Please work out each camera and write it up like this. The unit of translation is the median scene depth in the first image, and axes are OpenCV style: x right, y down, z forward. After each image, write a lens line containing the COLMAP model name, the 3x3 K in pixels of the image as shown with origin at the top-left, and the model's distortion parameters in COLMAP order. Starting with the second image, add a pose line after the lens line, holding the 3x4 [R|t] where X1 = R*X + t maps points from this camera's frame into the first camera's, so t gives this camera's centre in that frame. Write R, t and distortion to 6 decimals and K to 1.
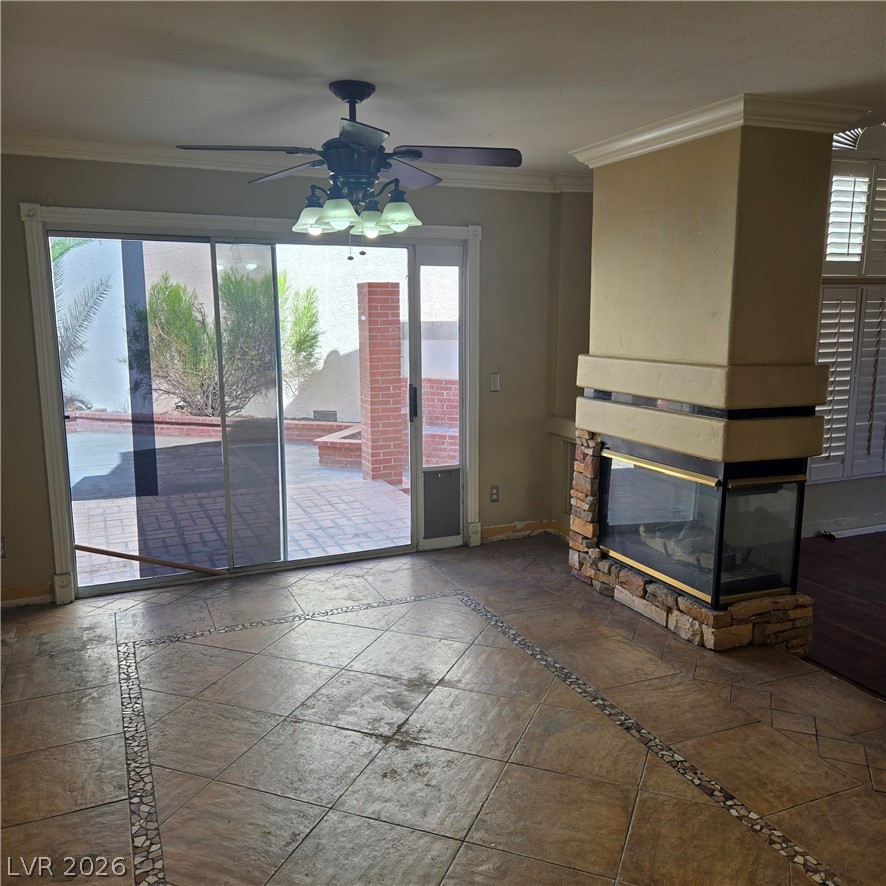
lens RADIAL K [[784.4, 0, 443.0], [0, 784.4, 443.0], [0, 0, 1]] dist [0.070184, -0.069201]
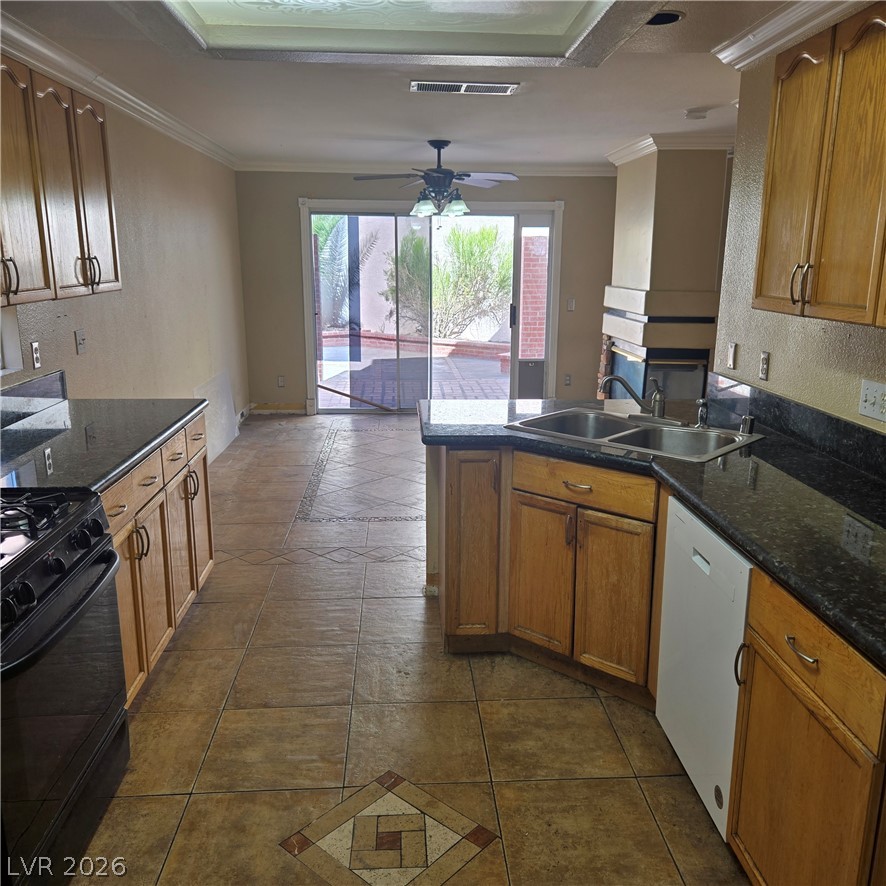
lens RADIAL K [[814.6, 0, 443.0], [0, 814.6, 443.0], [0, 0, 1]] dist [0.087671, -0.005738]
pose [[0.934937, 0.089387, -0.343371, 0.465314], [-0.070217, 0.995219, 0.067888, 0.113696], [0.347797, -0.039360, 0.936743, -0.670206]]
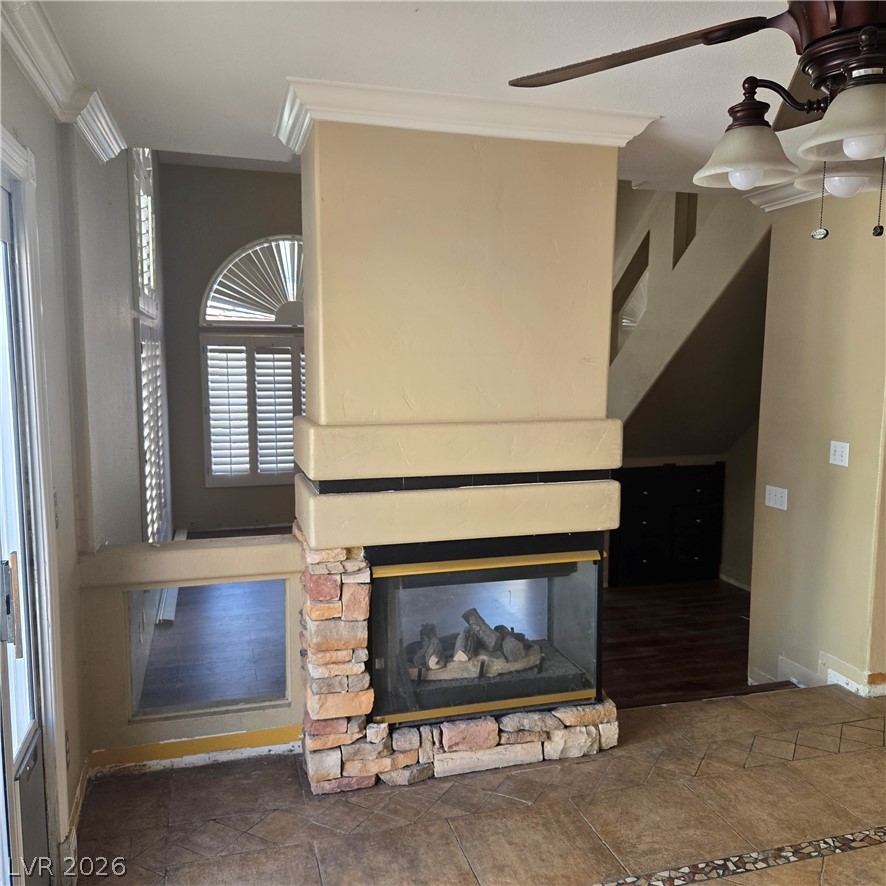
lens RADIAL K [[787.6, 0, 465.7], [0, 787.6, 443.4], [0, 0, 1]] dist [0.012936, 0.004980]
pose [[0.132154, -0.106436, 0.985498, -0.450785], [0.164537, 0.982781, 0.084078, -0.147618], [-0.977478, 0.151040, 0.147391, 0.903322]]
